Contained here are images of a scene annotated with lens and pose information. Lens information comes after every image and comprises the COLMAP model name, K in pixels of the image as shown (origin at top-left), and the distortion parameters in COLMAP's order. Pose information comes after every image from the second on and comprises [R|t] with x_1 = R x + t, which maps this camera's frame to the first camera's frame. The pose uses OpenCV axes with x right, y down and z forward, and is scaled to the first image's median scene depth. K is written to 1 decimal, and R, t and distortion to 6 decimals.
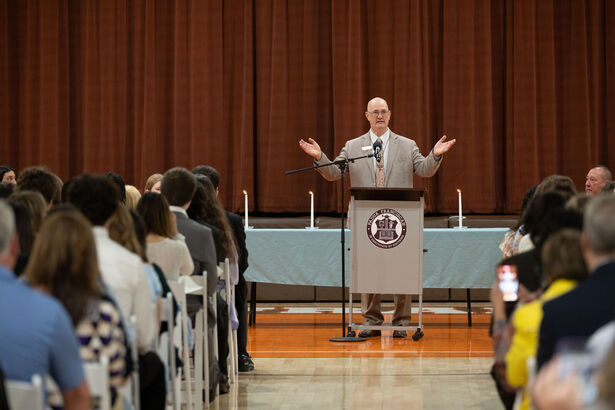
lens RADIAL K [[3575.5, 0, 306.5], [0, 3575.5, 205.0], [0, 0, 1]] dist [0.807252, 0.000000]
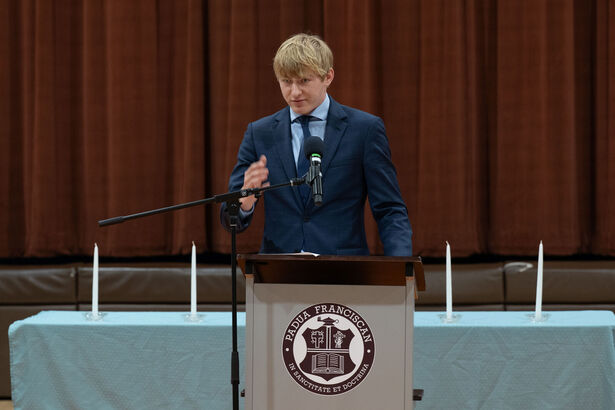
lens RADIAL K [[1806.3, 0, 309.1], [0, 1806.3, 204.9], [0, 0, 1]] dist [0.107534, 0.000000]
pose [[0.995474, -0.001017, -0.095025, 0.035657], [0.002905, 0.999801, 0.019735, -0.013312], [0.094986, -0.019922, 0.995279, 0.678926]]
